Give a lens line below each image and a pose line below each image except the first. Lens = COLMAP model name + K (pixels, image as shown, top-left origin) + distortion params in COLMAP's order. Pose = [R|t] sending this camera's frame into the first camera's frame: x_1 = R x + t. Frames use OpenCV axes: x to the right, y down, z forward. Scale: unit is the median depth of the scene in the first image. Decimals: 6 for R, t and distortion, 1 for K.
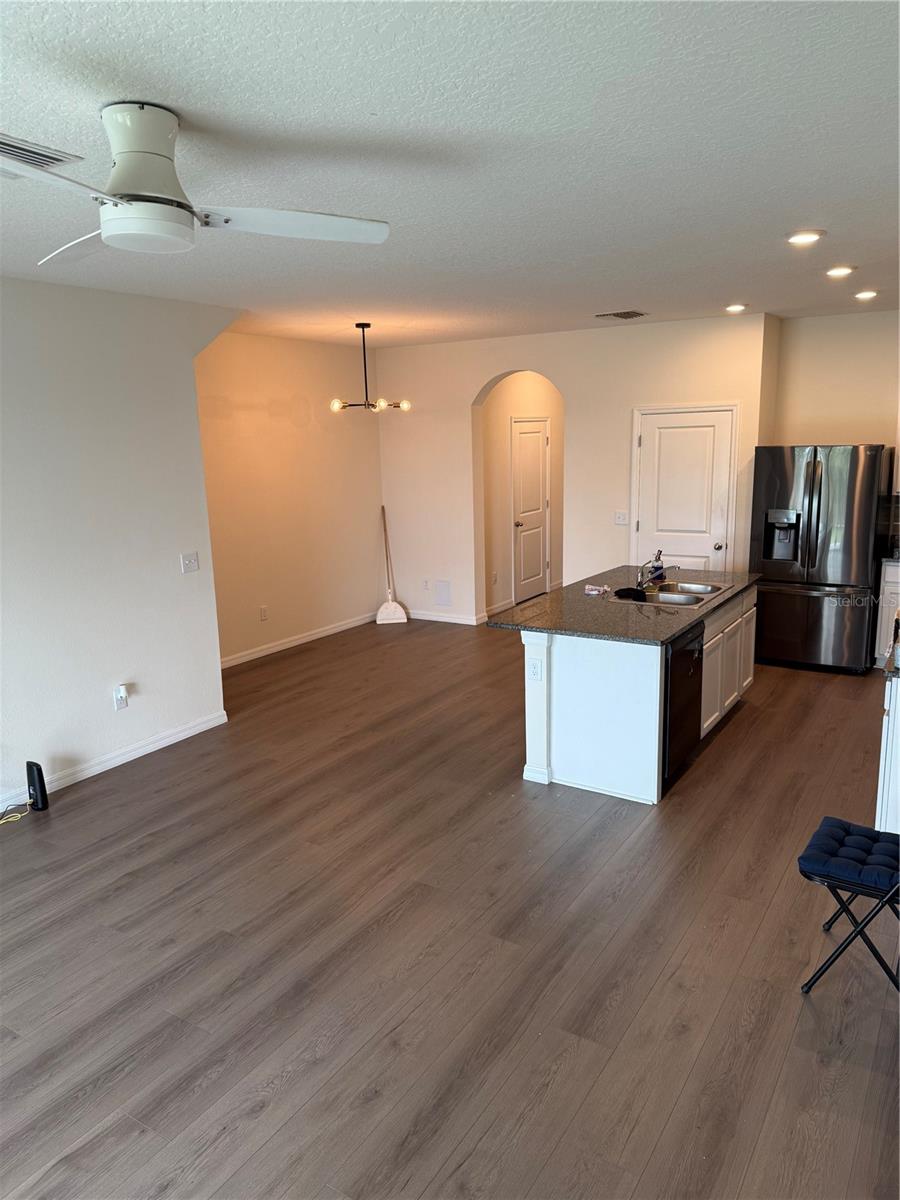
lens RADIAL K [[838.2, 0, 457.4], [0, 838.2, 601.2], [0, 0, 1]] dist [0.027718, -0.000912]
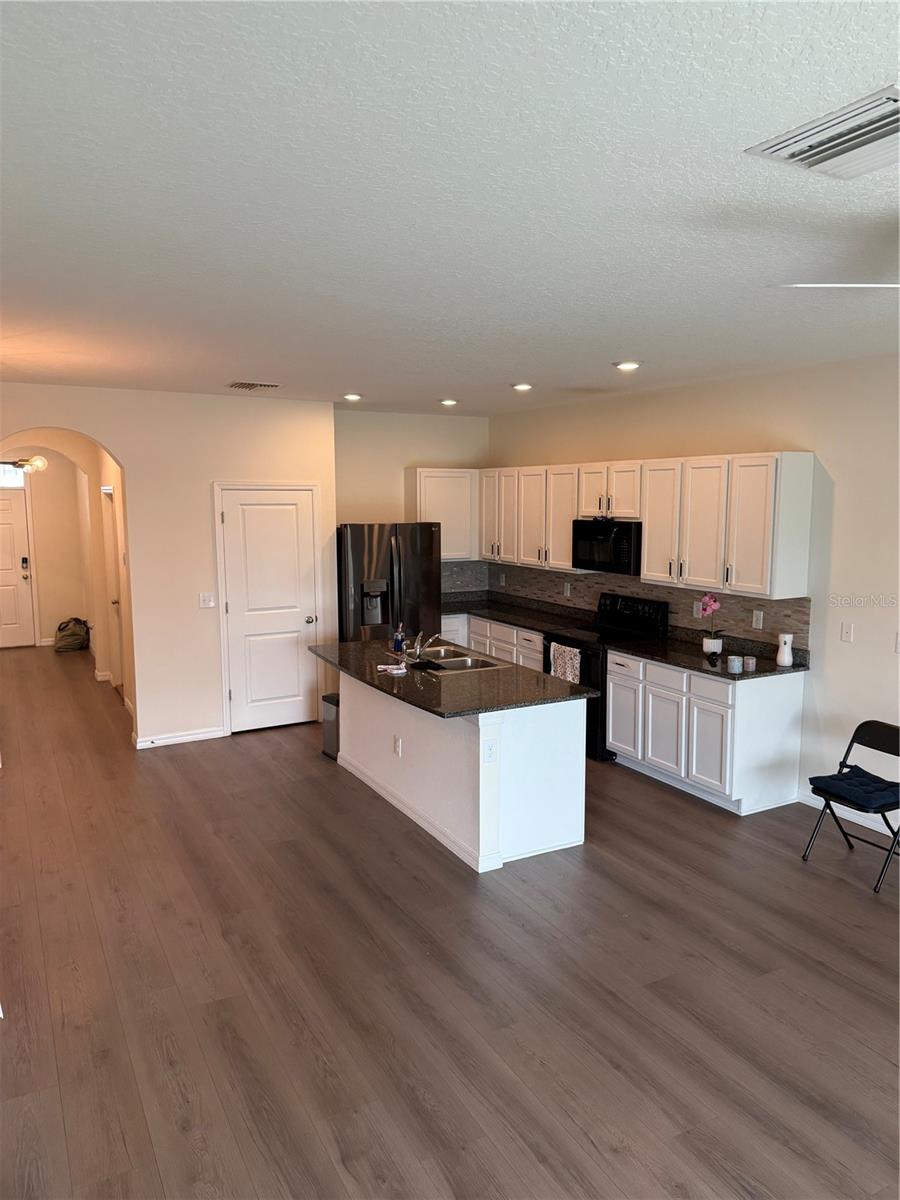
lens RADIAL K [[838.2, 0, 456.9], [0, 838.2, 599.8], [0, 0, 1]] dist [0.027718, -0.000912]
pose [[0.489186, -0.083284, 0.868194, -0.504886], [0.150318, 0.988586, 0.010136, -0.075142], [-0.859128, 0.125546, 0.496122, 0.346656]]
